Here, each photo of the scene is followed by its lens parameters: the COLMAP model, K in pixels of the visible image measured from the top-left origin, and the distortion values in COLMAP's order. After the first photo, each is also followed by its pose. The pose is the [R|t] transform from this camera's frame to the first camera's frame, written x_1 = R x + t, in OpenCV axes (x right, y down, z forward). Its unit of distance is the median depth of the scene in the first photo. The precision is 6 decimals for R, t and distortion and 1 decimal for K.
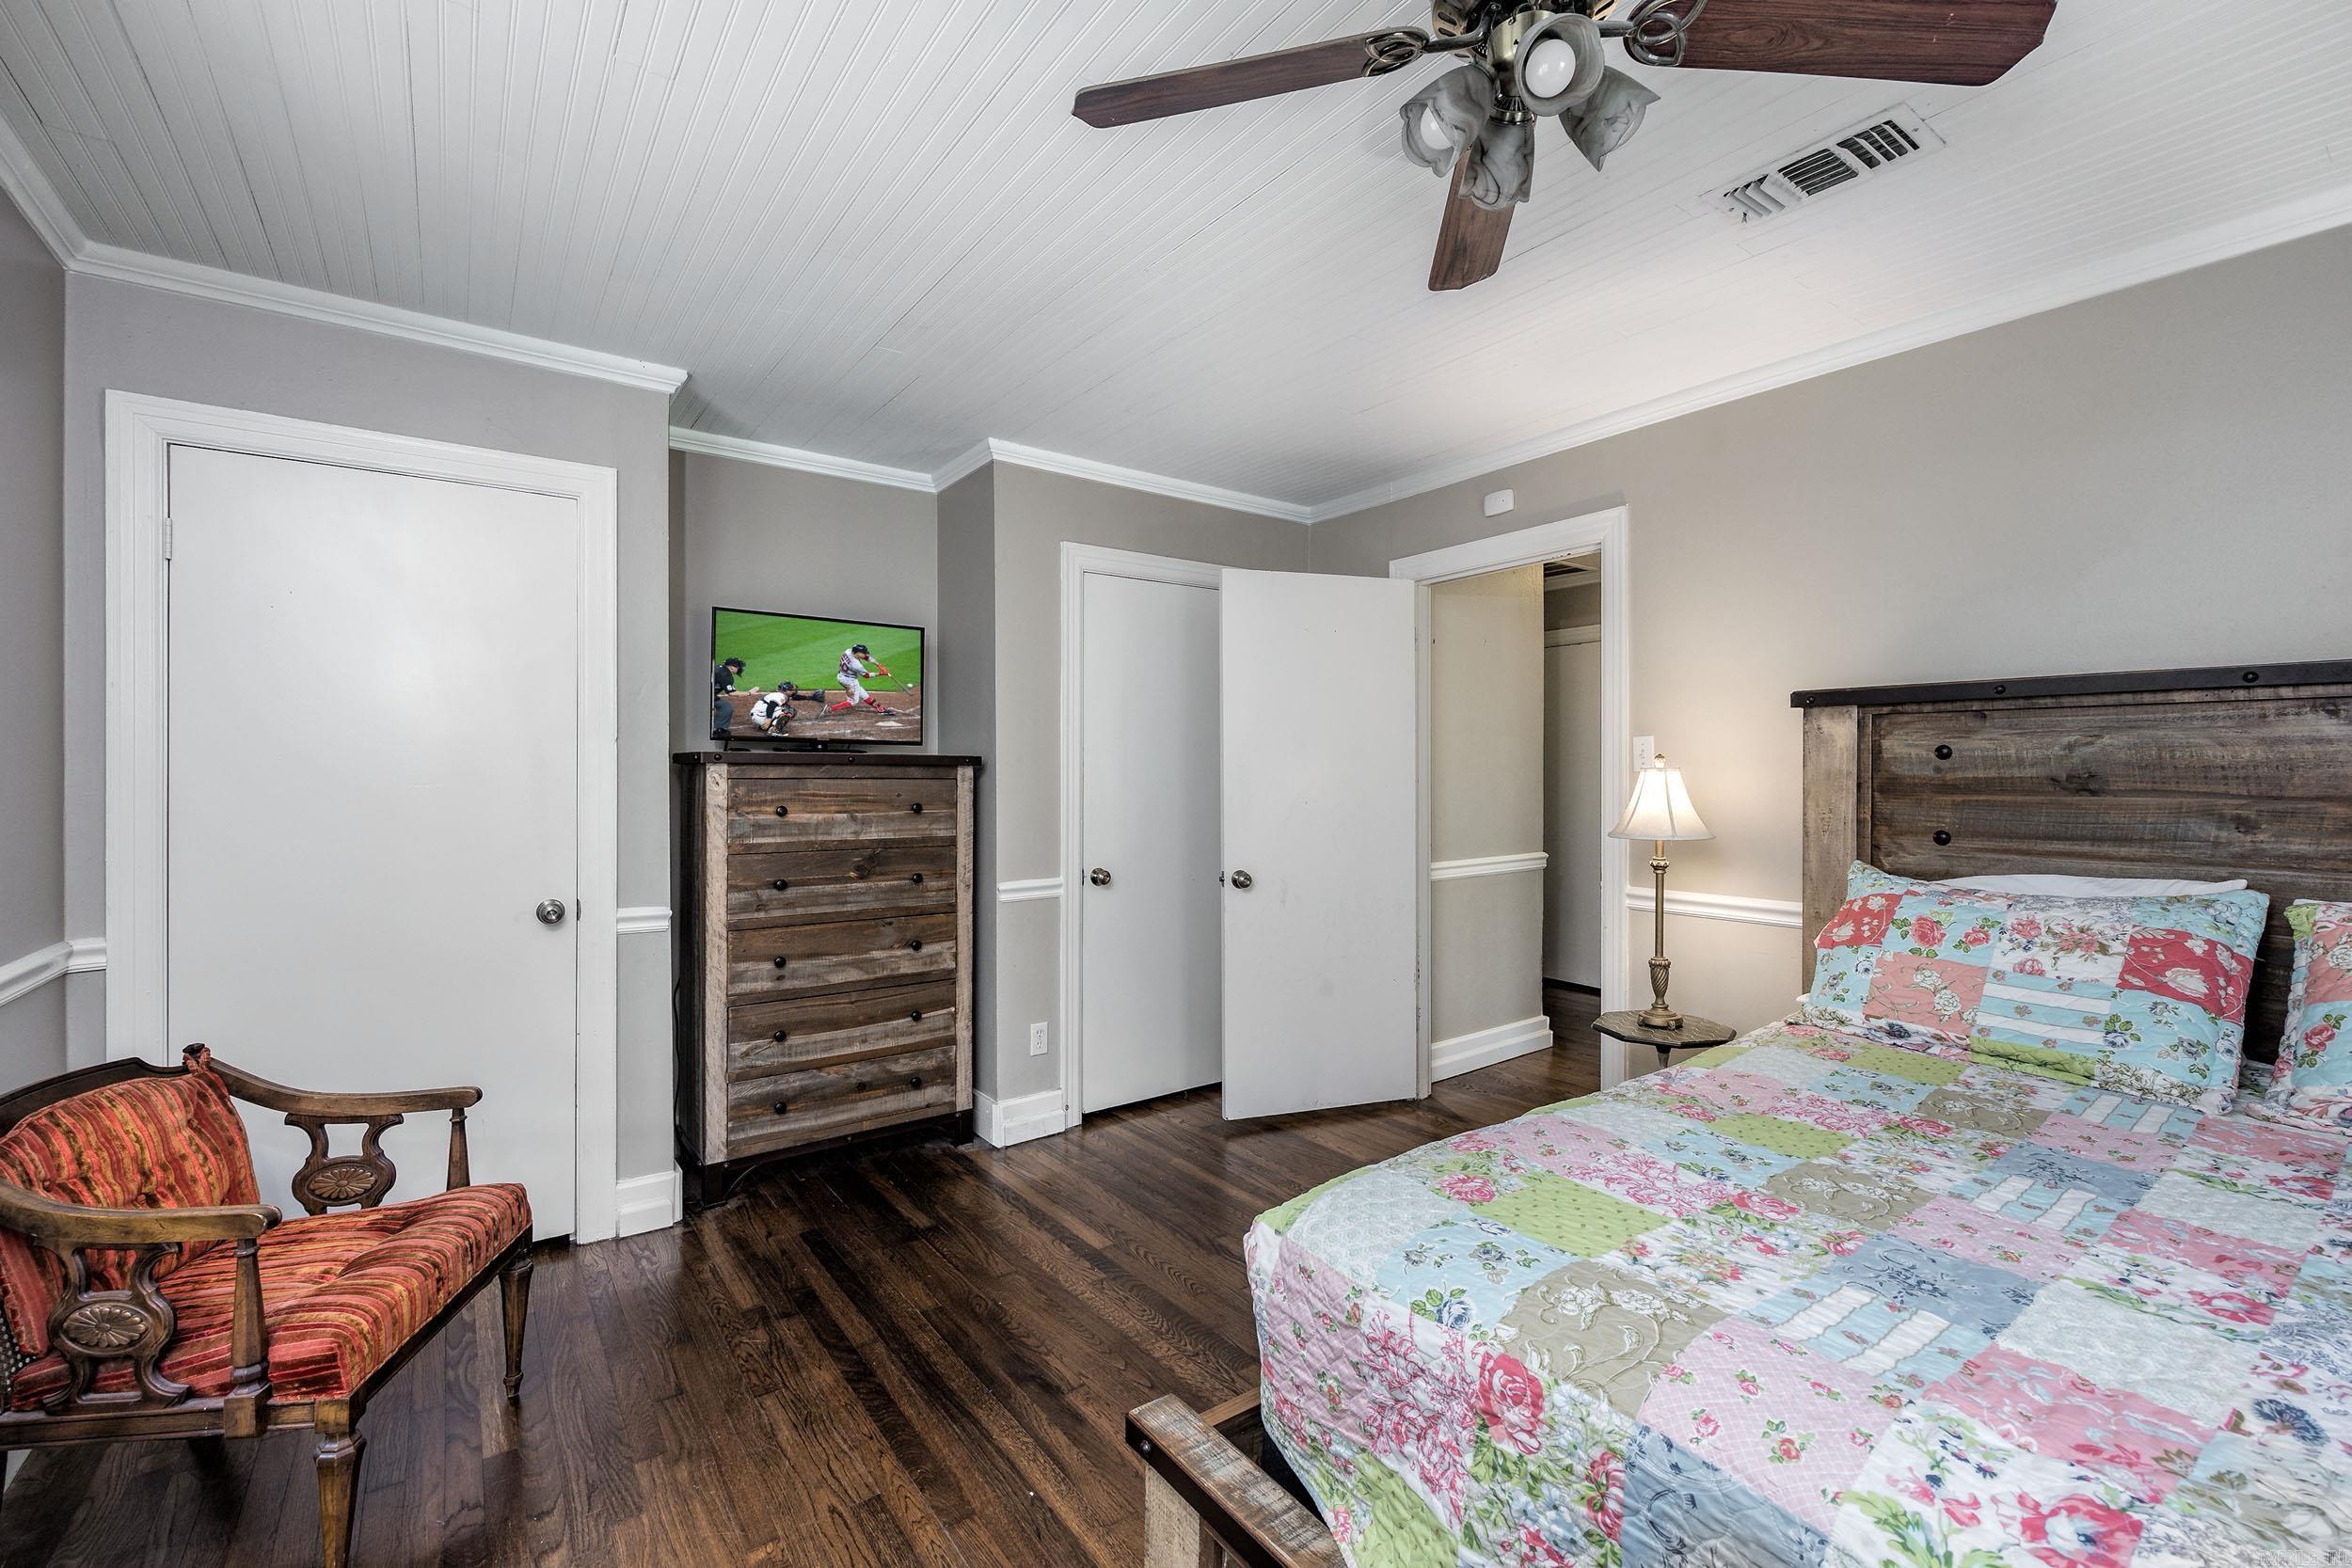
lens RADIAL K [[1007.2, 0, 1239.2], [0, 1007.2, 771.5], [0, 0, 1]] dist [-0.000593, -0.000132]
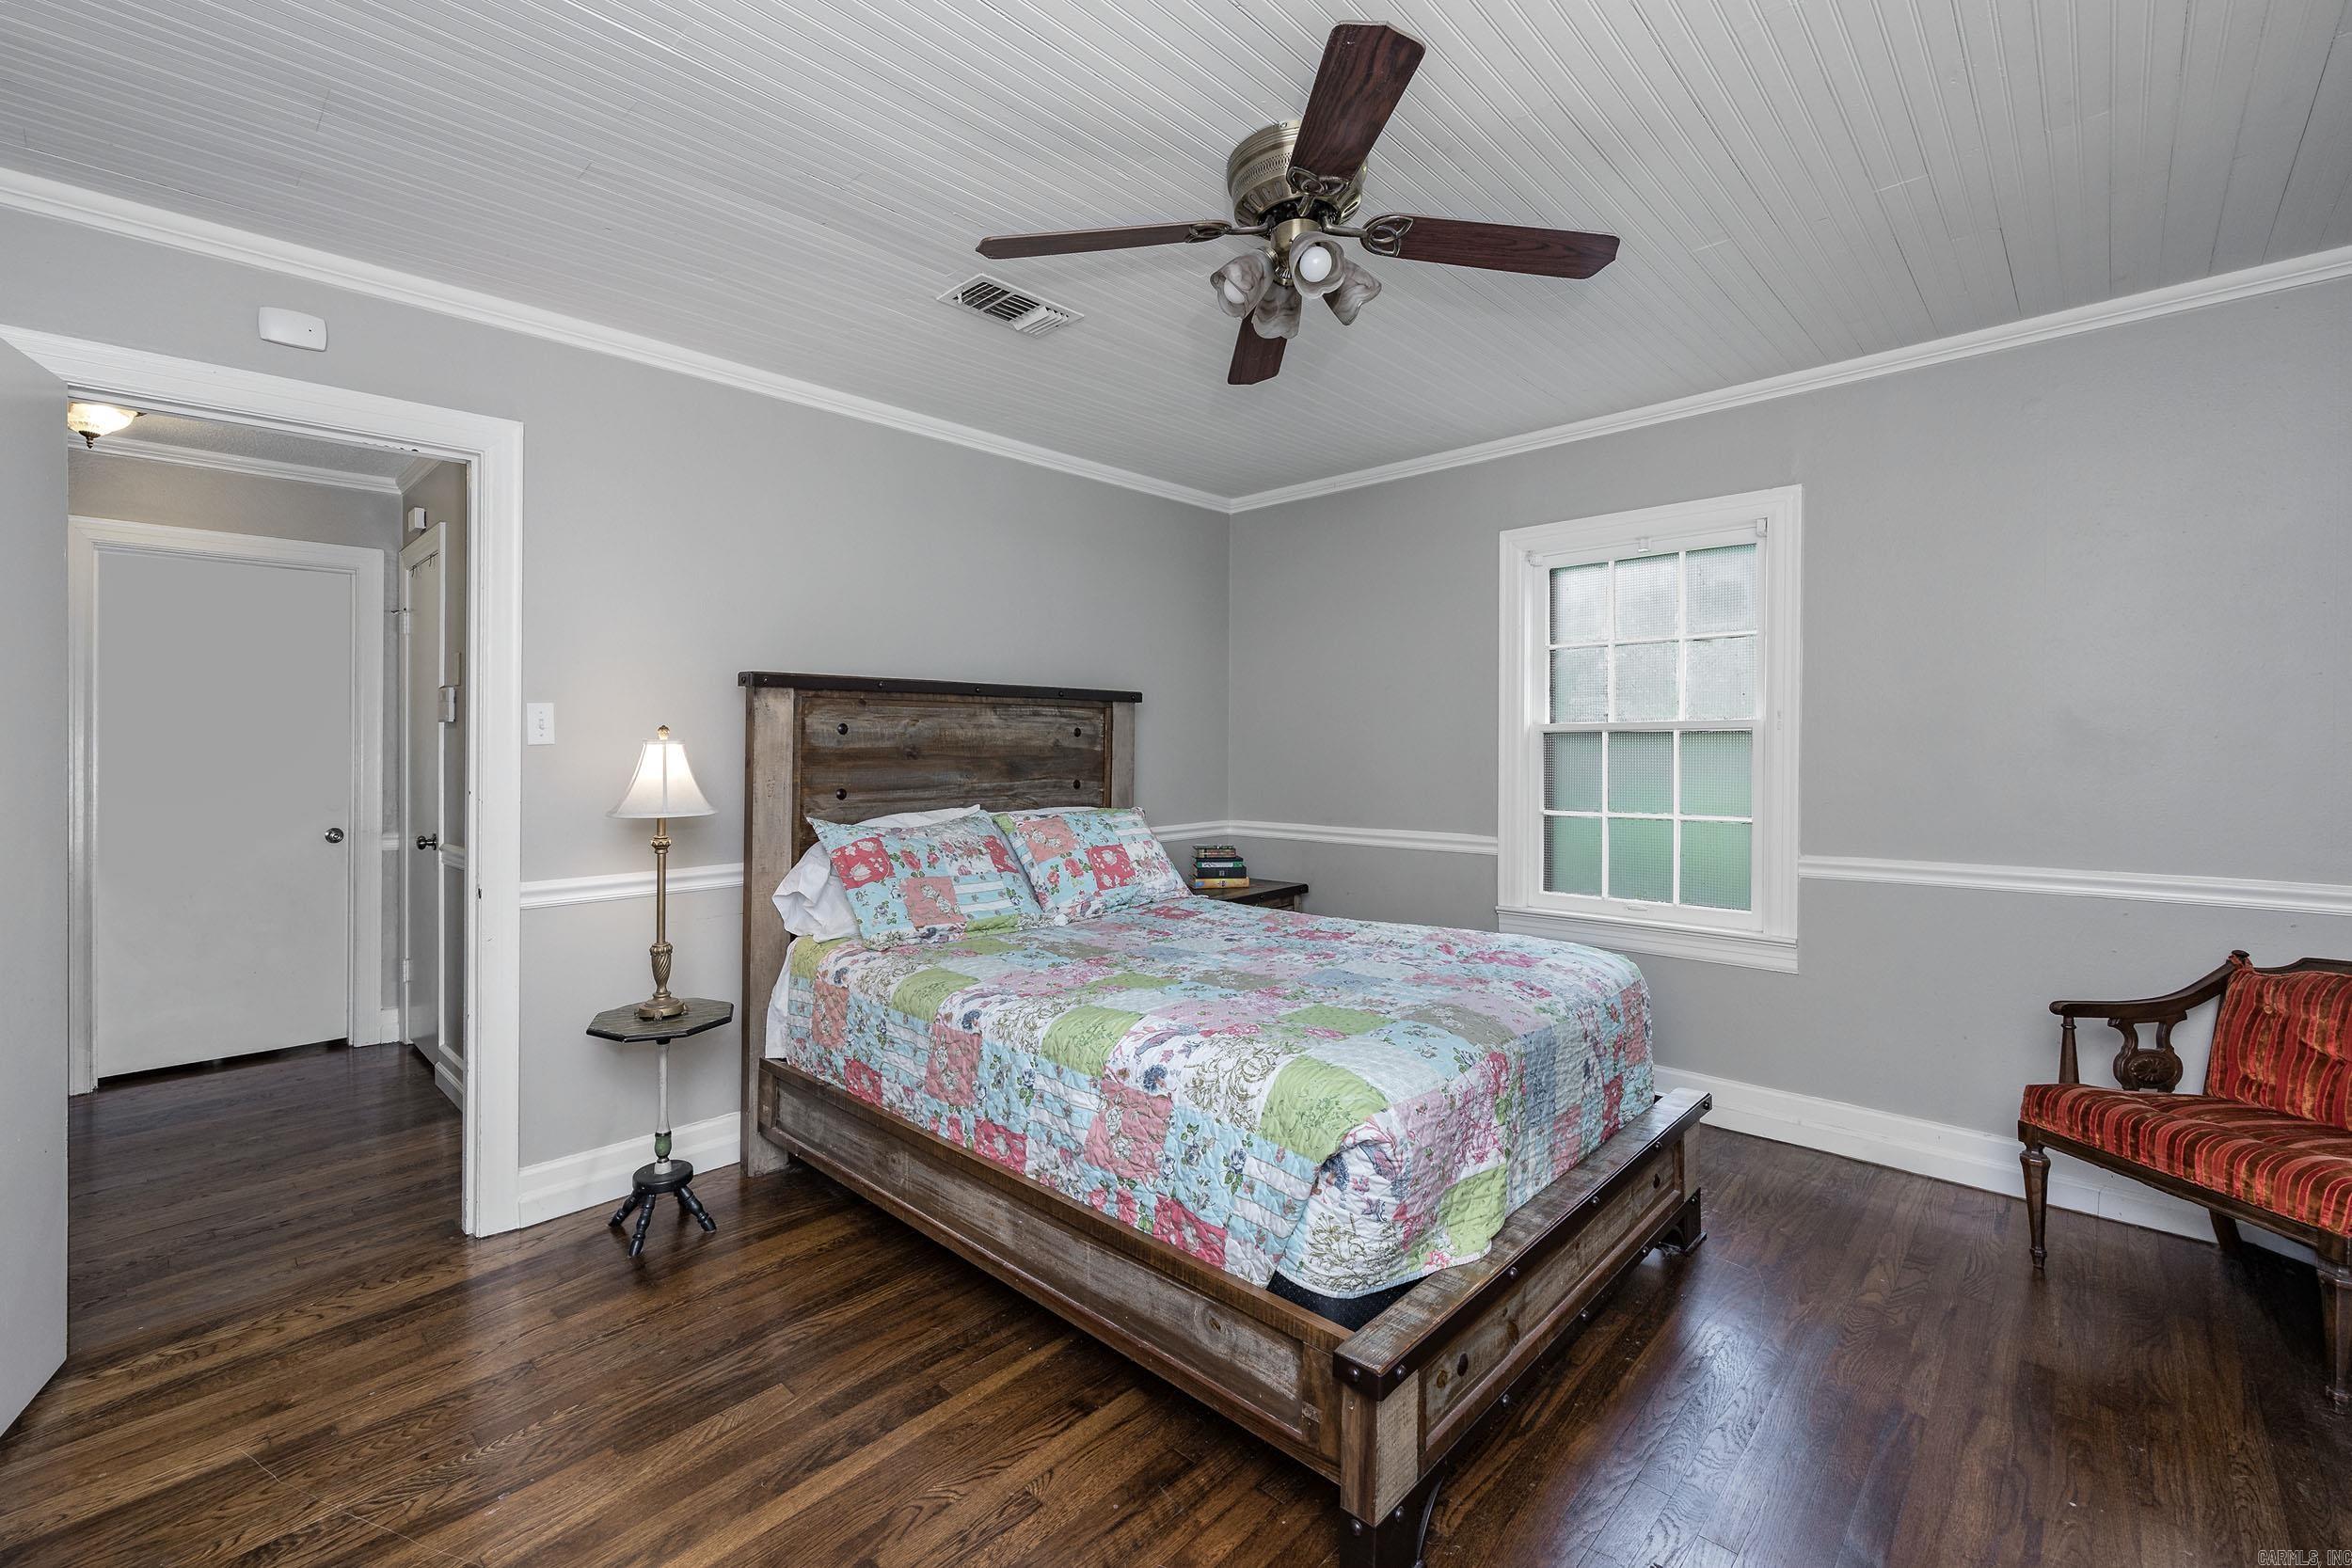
lens RADIAL K [[911.7, 0, 1179.4], [0, 911.7, 745.1], [0, 0, 1]] dist [0.000379, 0.000039]
pose [[-0.112660, -0.001711, 0.993632, -0.551391], [0.000742, 0.999998, 0.001806, -0.000193], [-0.993633, 0.000940, -0.112658, 0.716227]]
